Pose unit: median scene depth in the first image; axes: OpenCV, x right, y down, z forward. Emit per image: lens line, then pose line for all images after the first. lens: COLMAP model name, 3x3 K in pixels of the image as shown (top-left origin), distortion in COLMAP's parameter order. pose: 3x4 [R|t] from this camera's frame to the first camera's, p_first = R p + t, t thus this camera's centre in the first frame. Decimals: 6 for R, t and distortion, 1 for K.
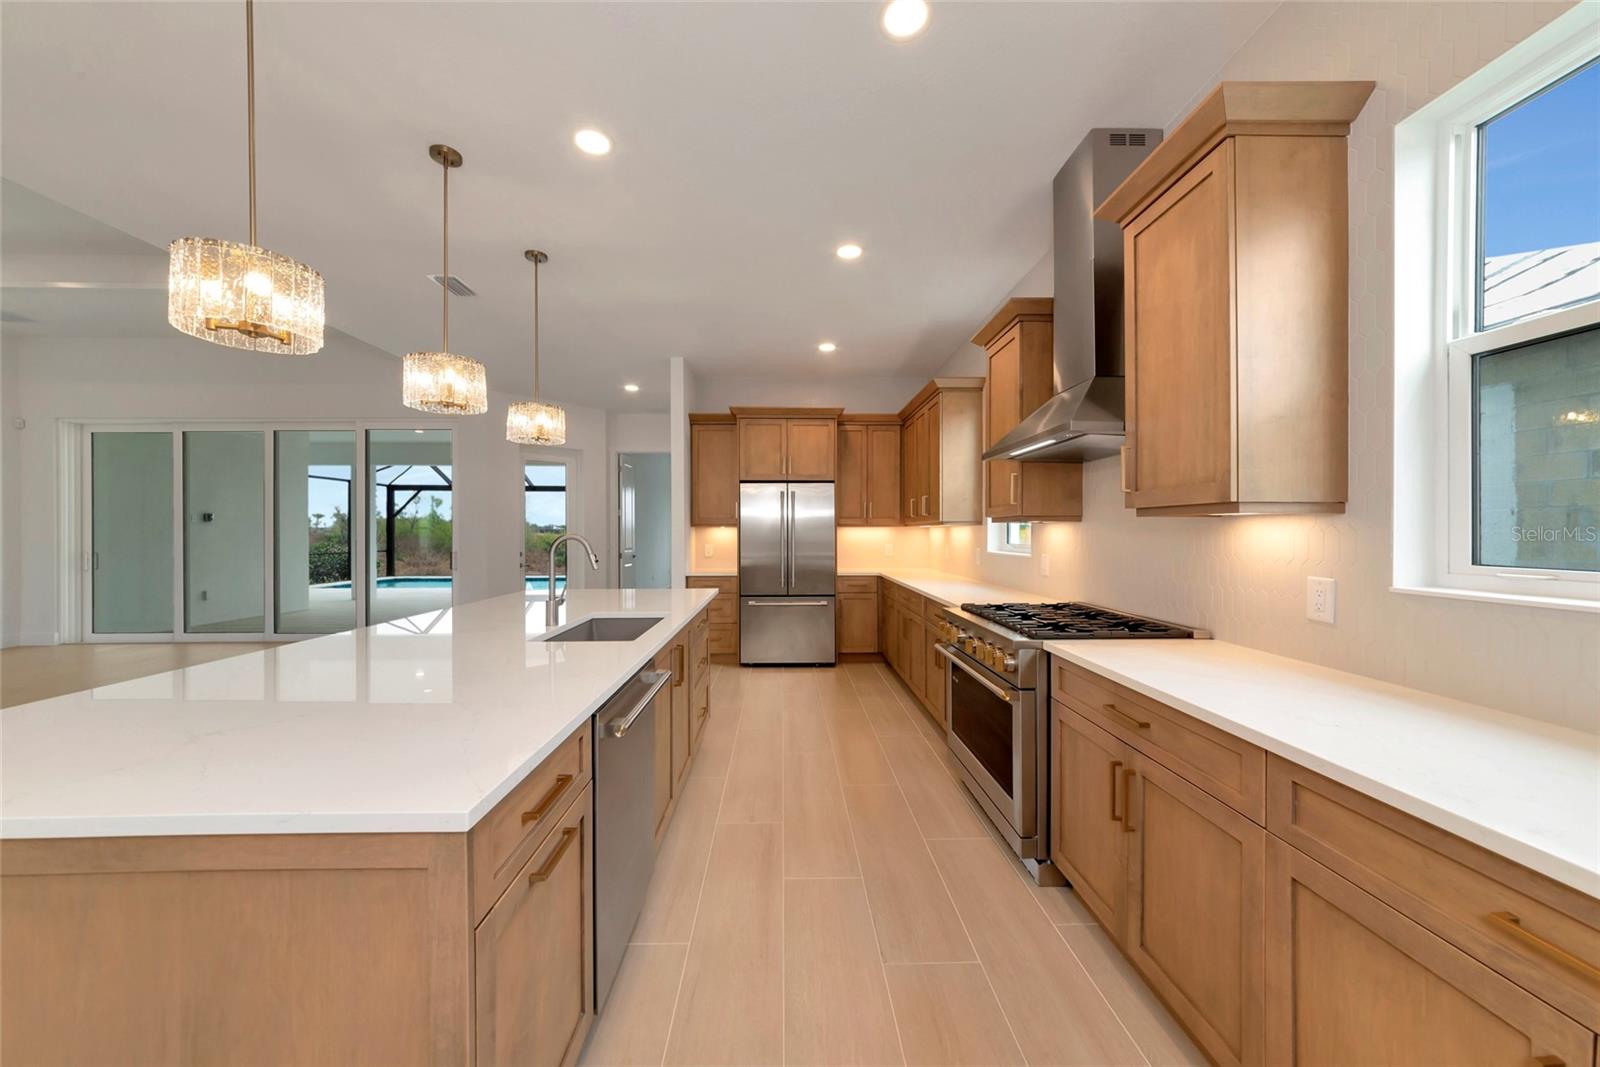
lens RADIAL K [[560.8, 0, 791.4], [0, 560.8, 535.8], [0, 0, 1]] dist [-0.005597, 0.001118]
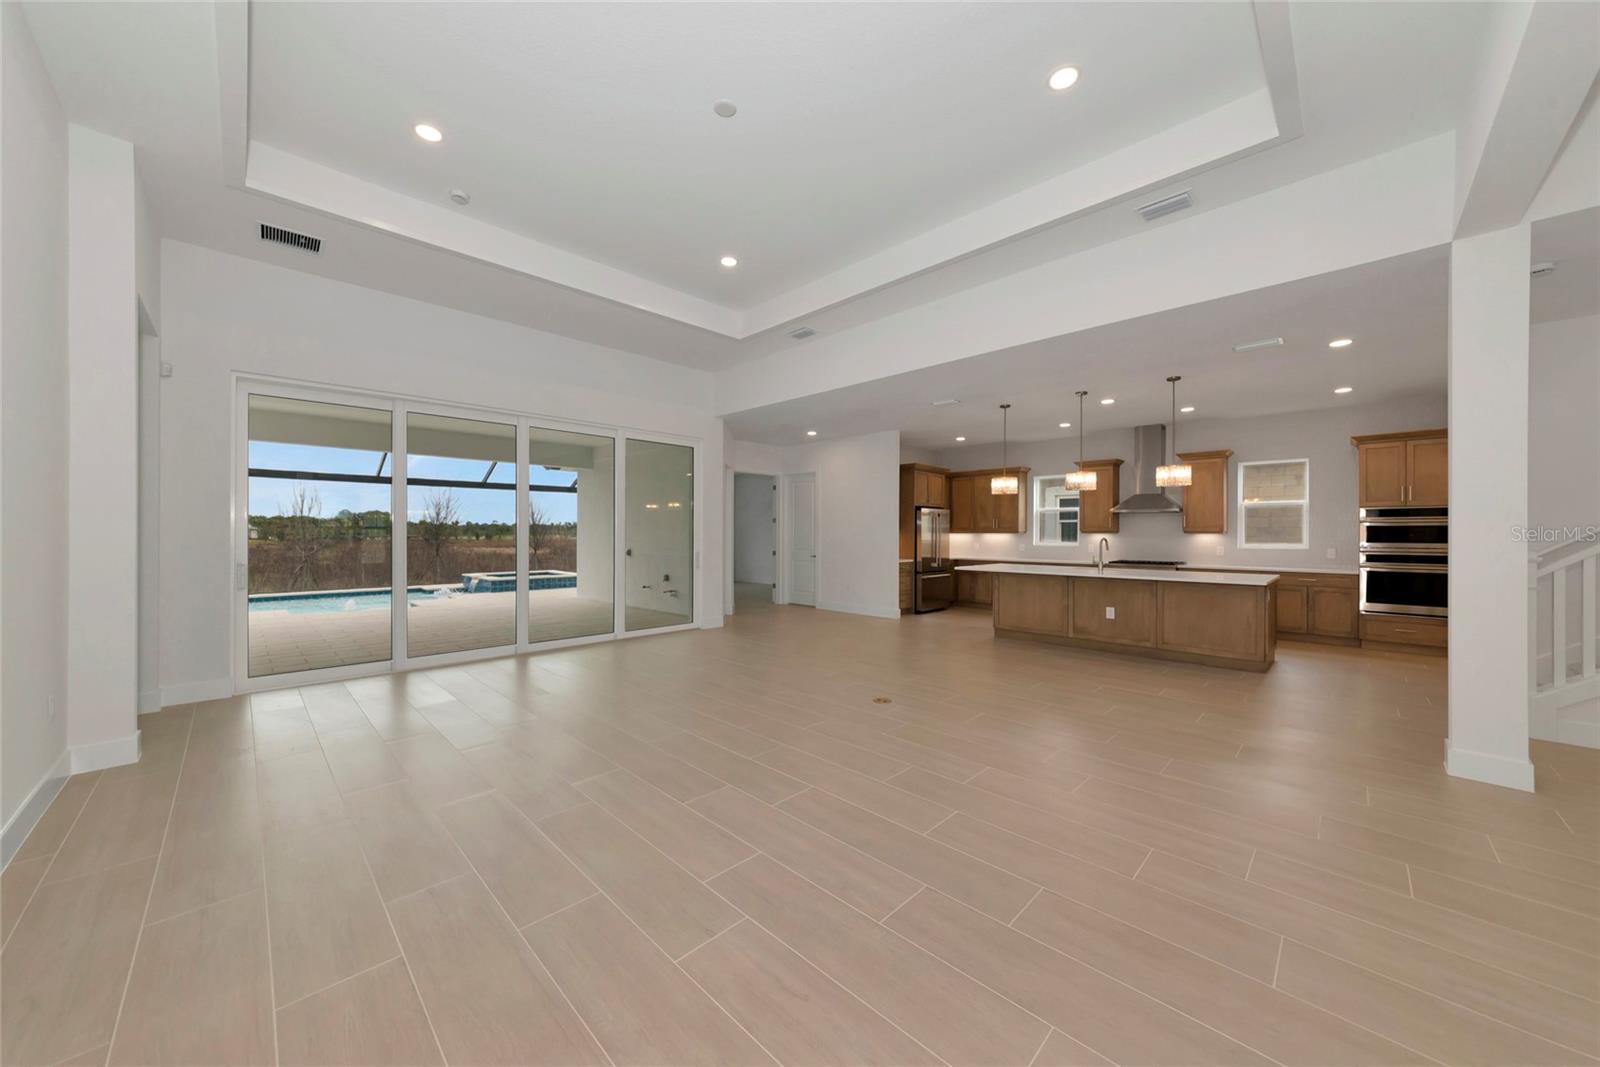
lens RADIAL K [[560.8, 0, 797.6], [0, 560.8, 536.5], [0, 0, 1]] dist [-0.005597, 0.001118]
pose [[0.716842, -0.000619, 0.697235, -1.563338], [0.001517, 0.999999, -0.000672, -0.004792], [-0.697234, 0.001539, 0.716842, 0.025895]]
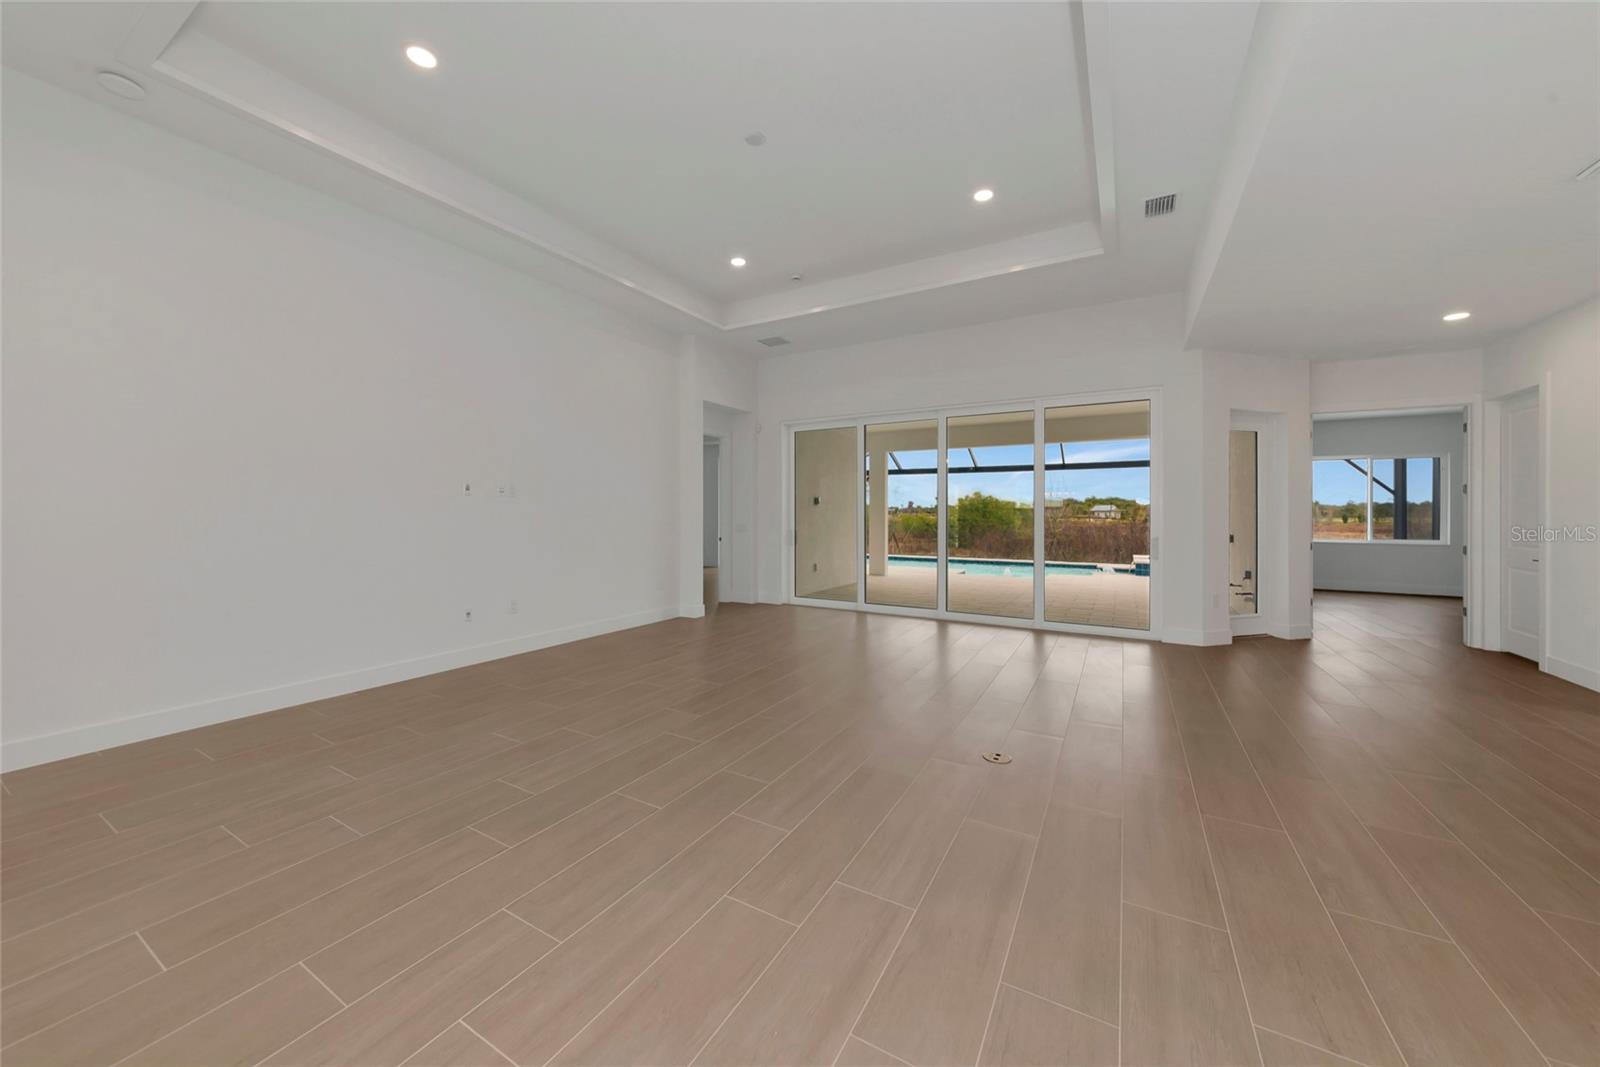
lens RADIAL K [[560.8, 0, 794.4], [0, 560.8, 512.9], [0, 0, 1]] dist [-0.005597, 0.001118]
pose [[0.853421, 0.004468, -0.521203, -0.766974], [-0.008210, 0.999954, -0.004872, -0.001650], [0.521157, 0.008437, 0.853419, -0.053107]]
